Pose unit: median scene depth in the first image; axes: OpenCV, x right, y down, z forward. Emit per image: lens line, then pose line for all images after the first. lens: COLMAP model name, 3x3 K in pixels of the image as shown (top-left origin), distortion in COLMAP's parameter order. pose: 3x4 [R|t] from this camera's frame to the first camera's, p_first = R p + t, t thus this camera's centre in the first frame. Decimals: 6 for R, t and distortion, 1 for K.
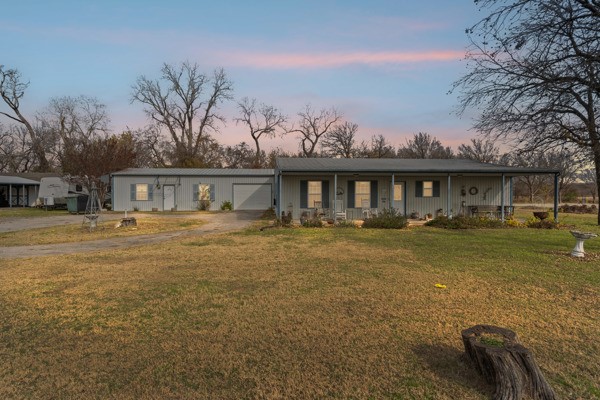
lens RADIAL K [[346.3, 0, 303.3], [0, 346.3, 198.5], [0, 0, 1]] dist [0.006073, 0.002225]
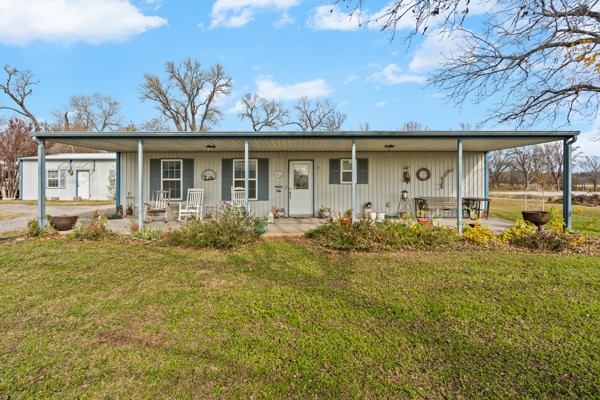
lens RADIAL K [[281.6, 0, 302.4], [0, 281.6, 181.9], [0, 0, 1]] dist [-0.003963, -0.000026]
pose [[0.995274, -0.000796, -0.097102, 0.107156], [-0.000663, 0.999887, -0.014992, -0.000028], [0.097103, 0.014985, 0.995162, 0.156097]]
